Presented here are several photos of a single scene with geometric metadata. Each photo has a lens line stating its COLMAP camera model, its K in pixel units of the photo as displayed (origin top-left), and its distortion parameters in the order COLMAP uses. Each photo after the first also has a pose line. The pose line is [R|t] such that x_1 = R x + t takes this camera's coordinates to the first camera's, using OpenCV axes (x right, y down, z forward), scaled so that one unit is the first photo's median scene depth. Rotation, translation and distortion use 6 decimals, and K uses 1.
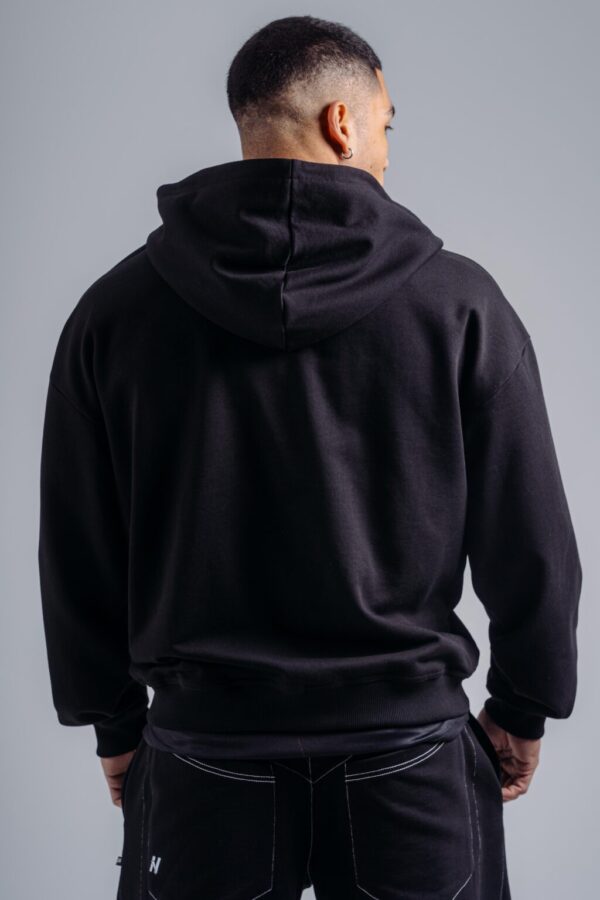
lens RADIAL K [[1411.5, 0, 300.0], [0, 1411.5, 450.0], [0, 0, 1]] dist [-0.023611, -0.113331]
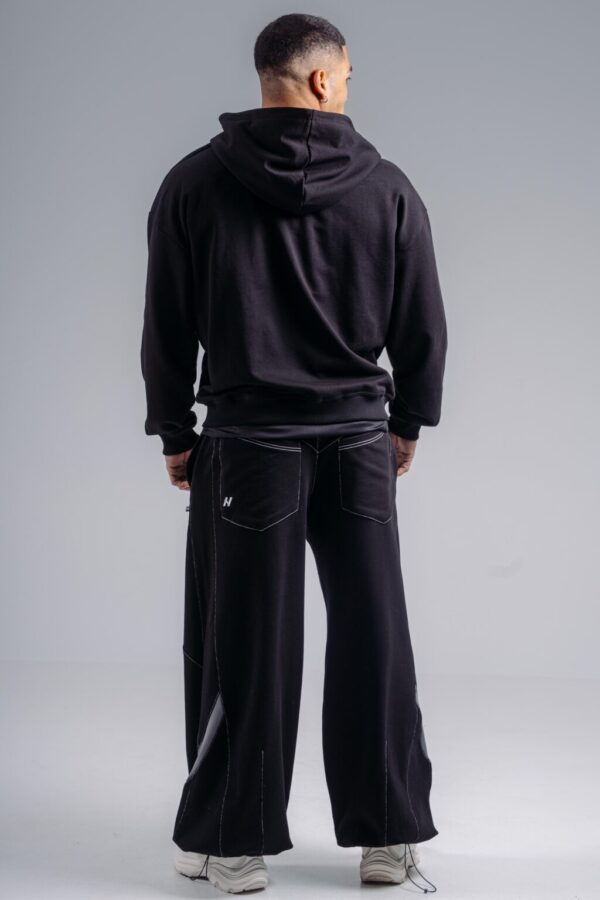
lens RADIAL K [[1411.5, 0, 300.0], [0, 1411.5, 450.0], [0, 0, 1]] dist [-0.023611, -0.113331]
pose [[0.972585, -0.011893, 0.232243, -0.427834], [-0.014341, 0.993723, 0.110942, 0.025900], [-0.232104, -0.111231, 0.966310, -0.756816]]
